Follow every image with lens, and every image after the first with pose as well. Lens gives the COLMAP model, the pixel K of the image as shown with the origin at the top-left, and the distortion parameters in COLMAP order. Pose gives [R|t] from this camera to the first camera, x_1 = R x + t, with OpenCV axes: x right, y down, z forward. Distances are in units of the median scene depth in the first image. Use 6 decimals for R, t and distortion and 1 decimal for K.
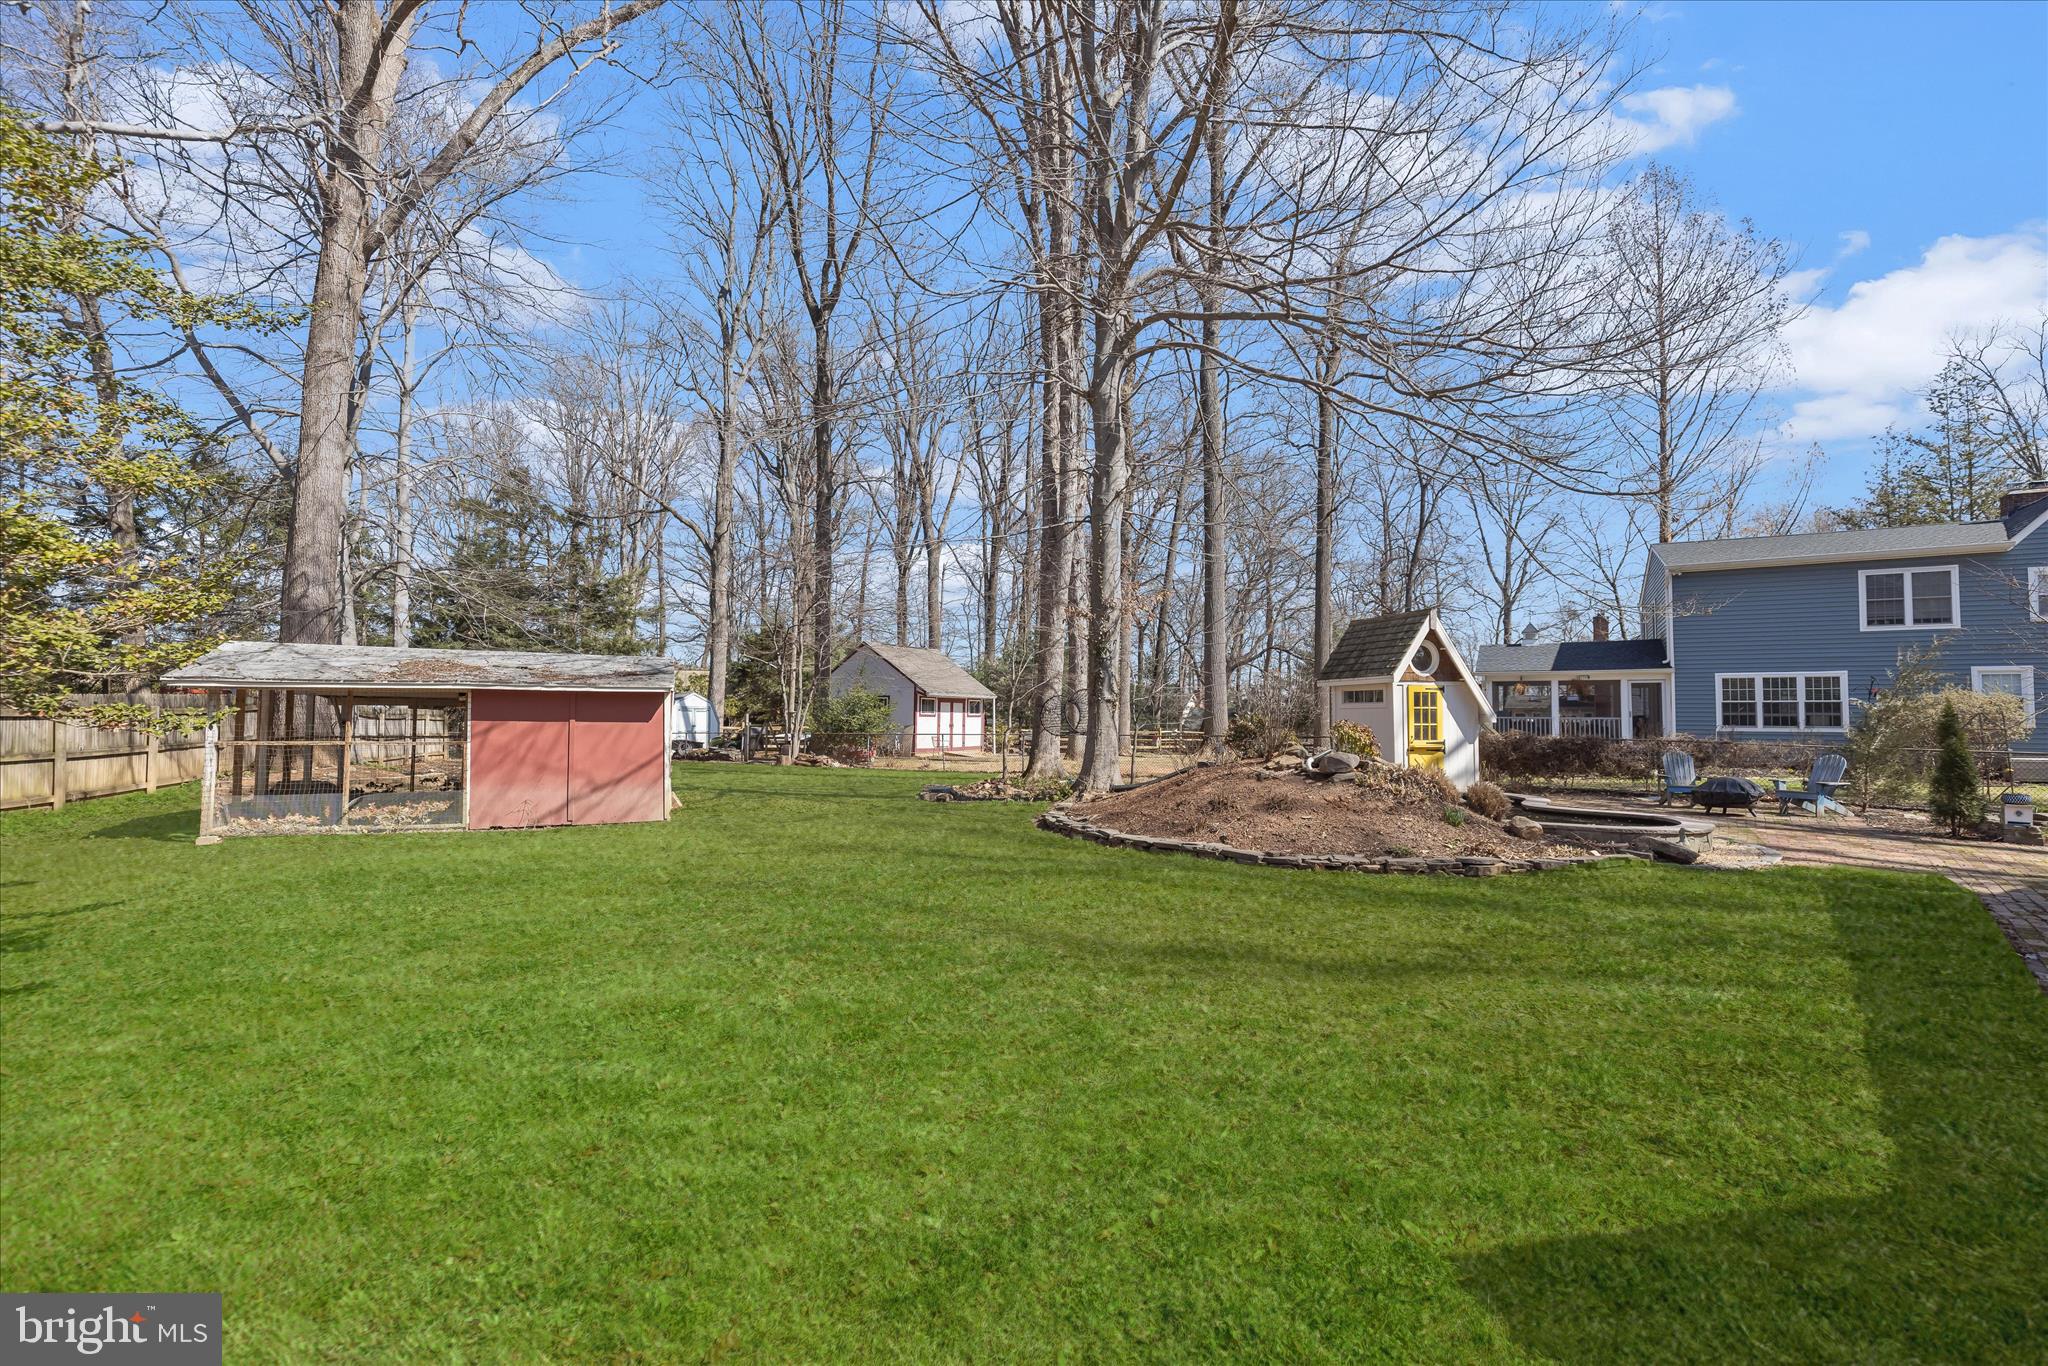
lens RADIAL K [[932.0, 0, 970.5], [0, 932.0, 669.0], [0, 0, 1]] dist [0.002341, -0.000226]
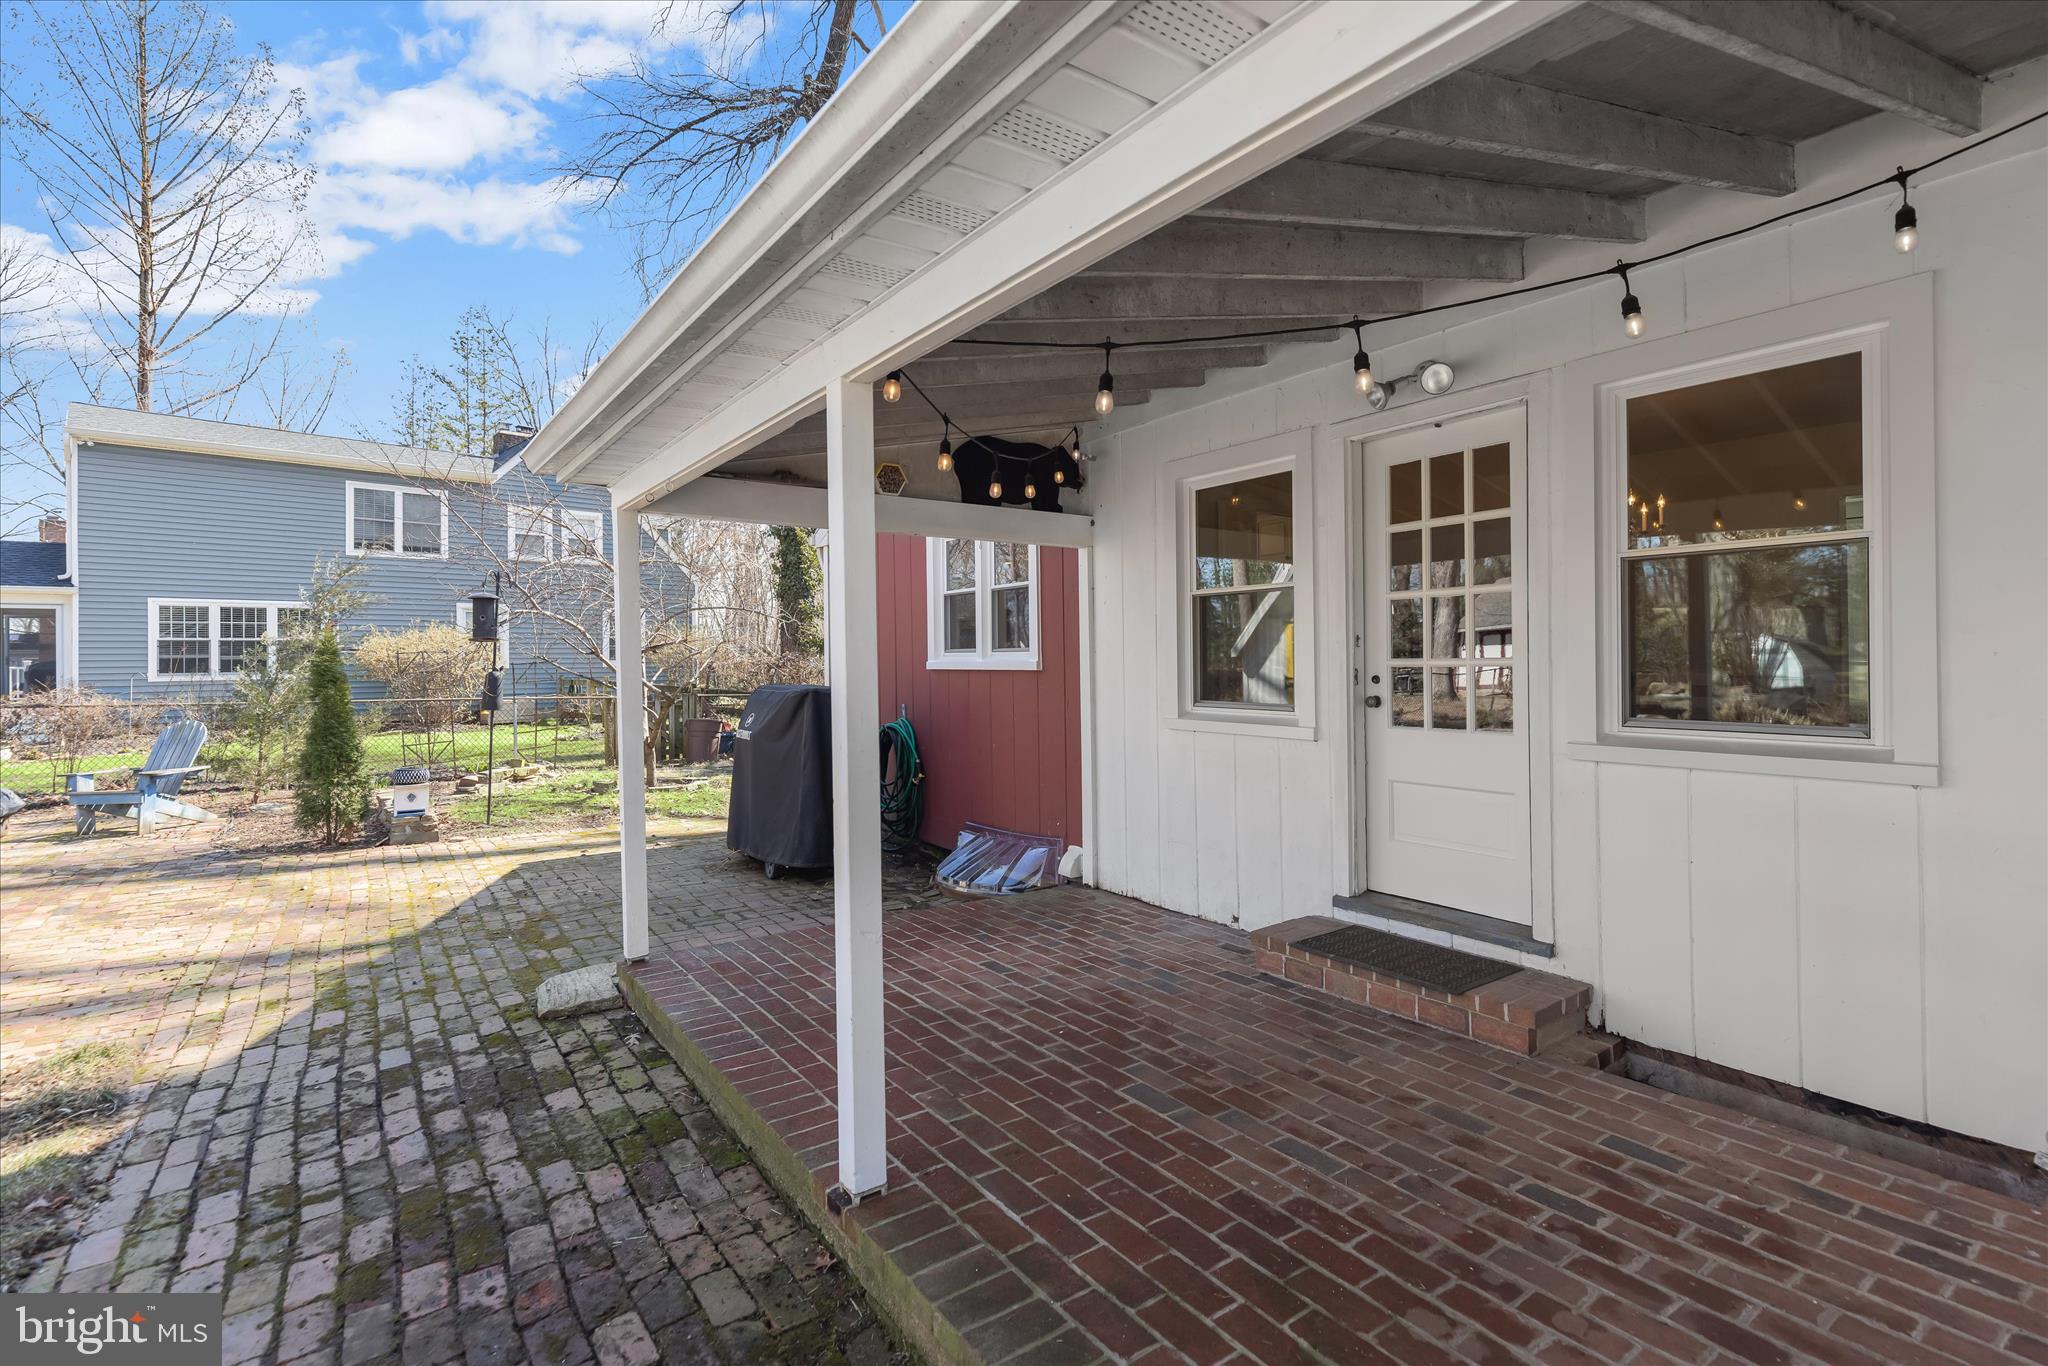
lens RADIAL K [[956.3, 0, 1085.4], [0, 956.3, 650.4], [0, 0, 1]] dist [0.001811, 0.000609]
pose [[0.207044, -0.002306, 0.978329, 0.264014], [-0.036032, 0.999301, 0.009981, 0.011894], [-0.977668, -0.037318, 0.206816, 0.187149]]
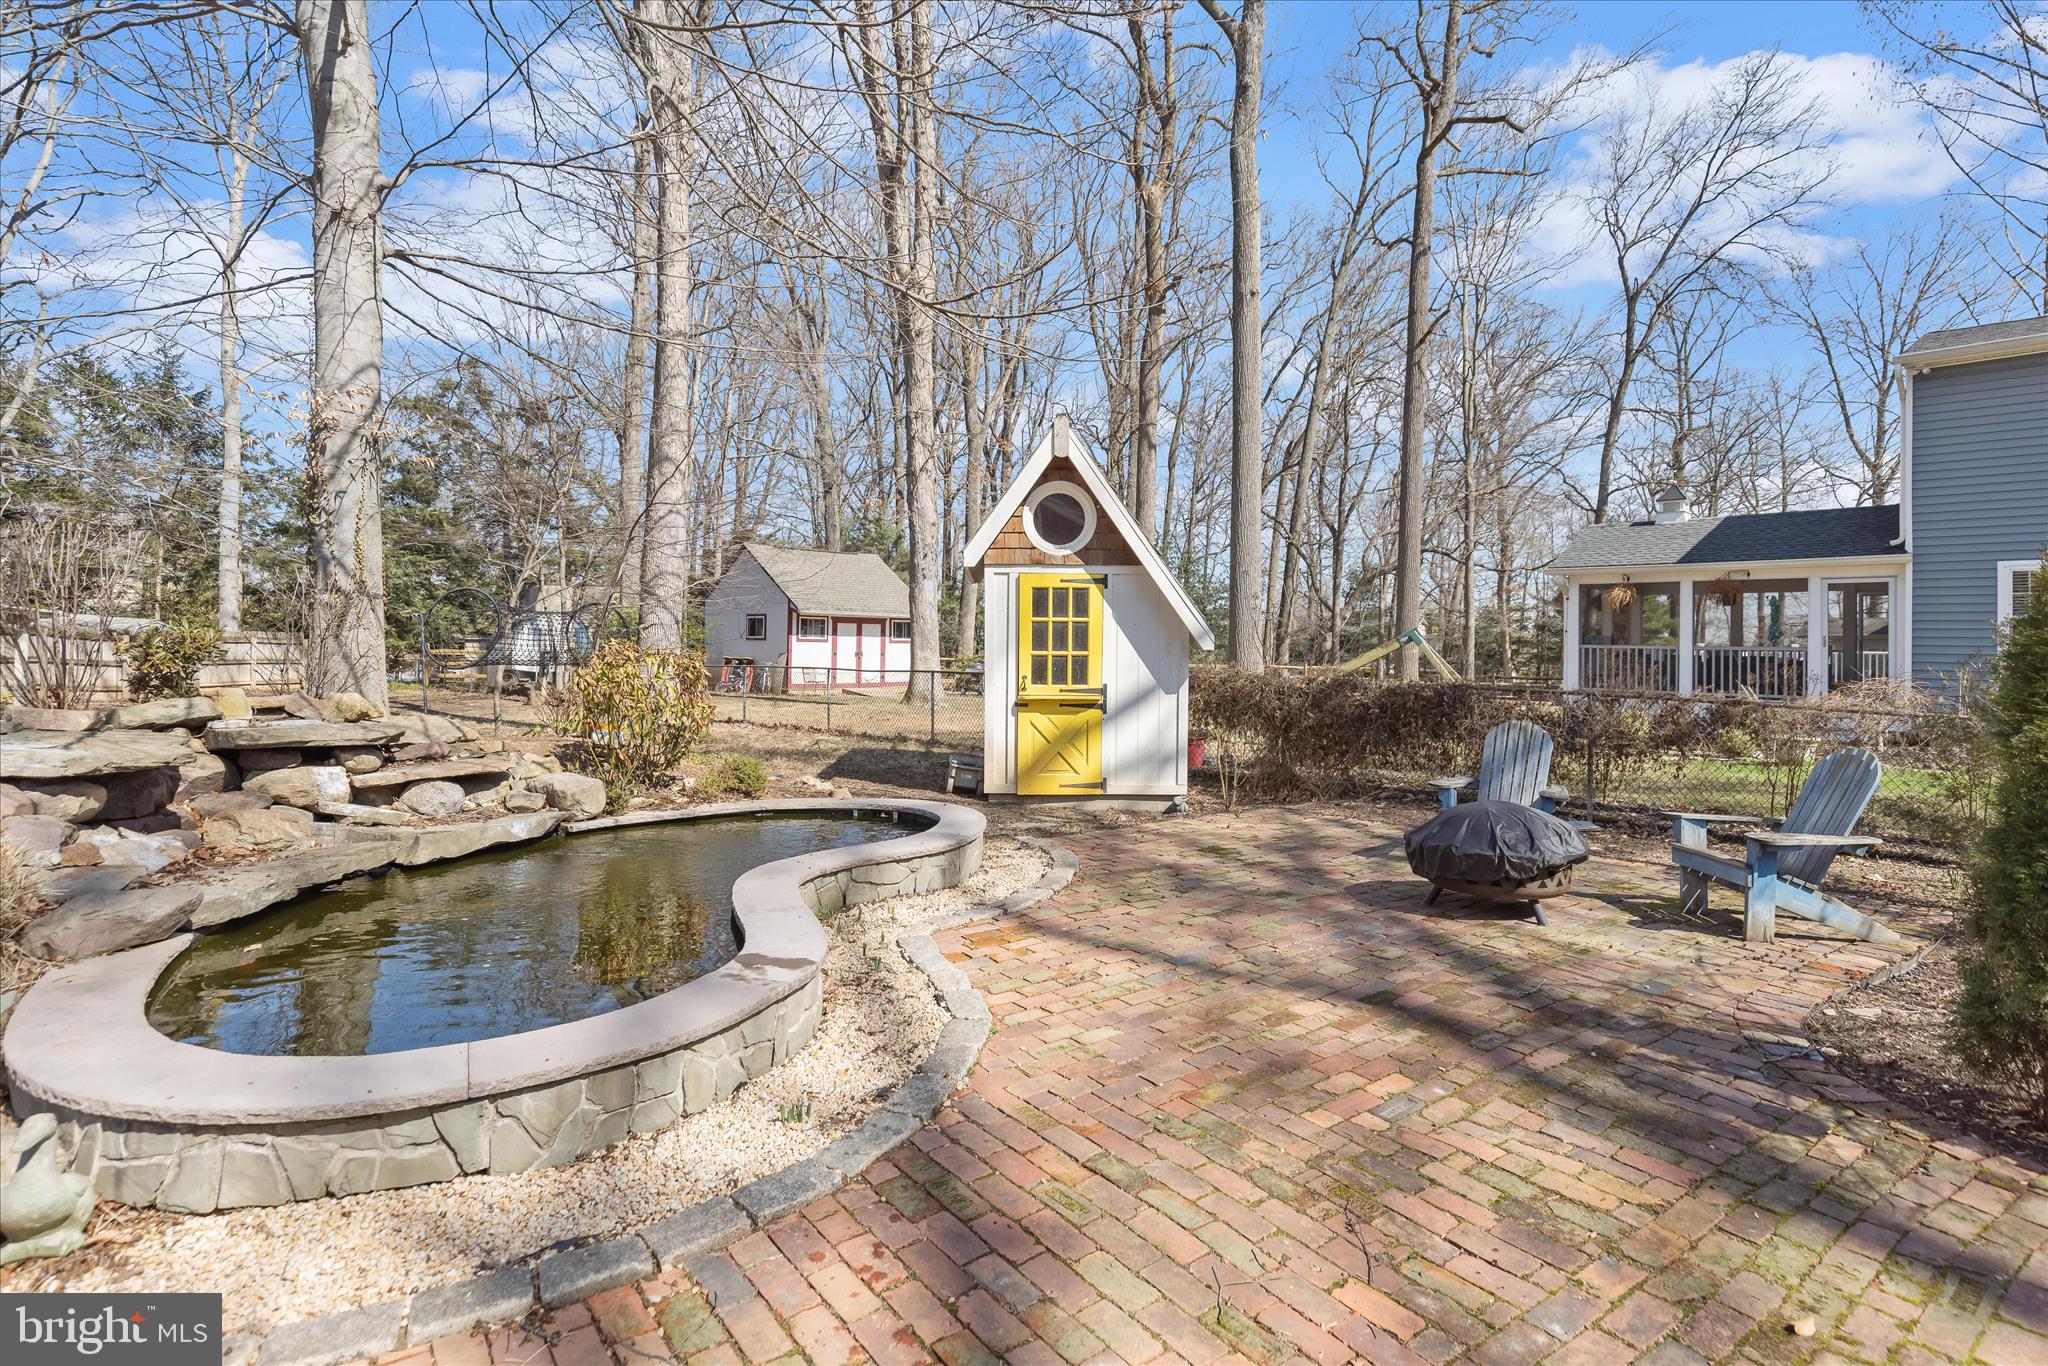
lens RADIAL K [[1011.5, 0, 998.1], [0, 1011.5, 645.3], [0, 0, 1]] dist [-0.000913, 0.000041]
pose [[0.968822, 0.005830, -0.247690, 0.428070], [0.006391, 0.998802, 0.048505, 0.021243], [0.247676, -0.048576, 0.967624, 0.345530]]
